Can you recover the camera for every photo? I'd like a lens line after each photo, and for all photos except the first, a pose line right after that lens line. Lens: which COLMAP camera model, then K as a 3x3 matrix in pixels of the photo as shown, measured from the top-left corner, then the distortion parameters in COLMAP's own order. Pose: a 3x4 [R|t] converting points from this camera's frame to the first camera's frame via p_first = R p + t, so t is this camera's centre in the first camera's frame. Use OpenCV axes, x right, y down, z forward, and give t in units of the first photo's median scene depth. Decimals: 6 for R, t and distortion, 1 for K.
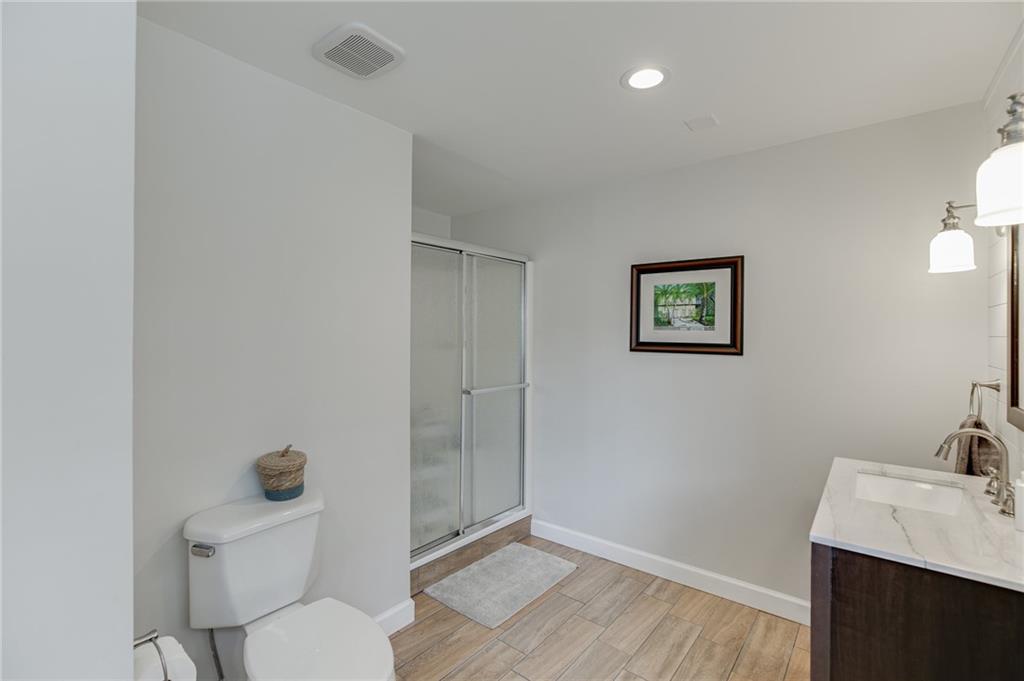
lens RADIAL K [[465.4, 0, 510.5], [0, 465.4, 335.0], [0, 0, 1]] dist [-0.001811, 0.000282]
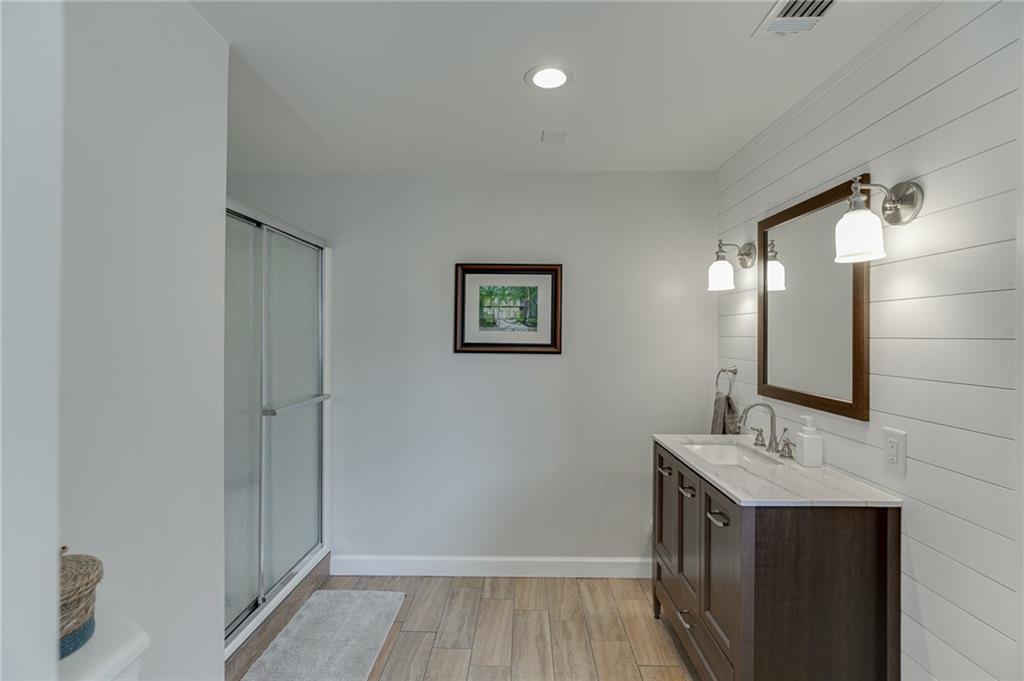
lens RADIAL K [[465.4, 0, 510.5], [0, 465.4, 335.0], [0, 0, 1]] dist [-0.001811, 0.000282]
pose [[0.794602, -0.000870, 0.607130, -0.254612], [0.001167, 0.999999, -0.000095, -0.001670], [-0.607129, 0.000784, 0.794603, 0.175453]]
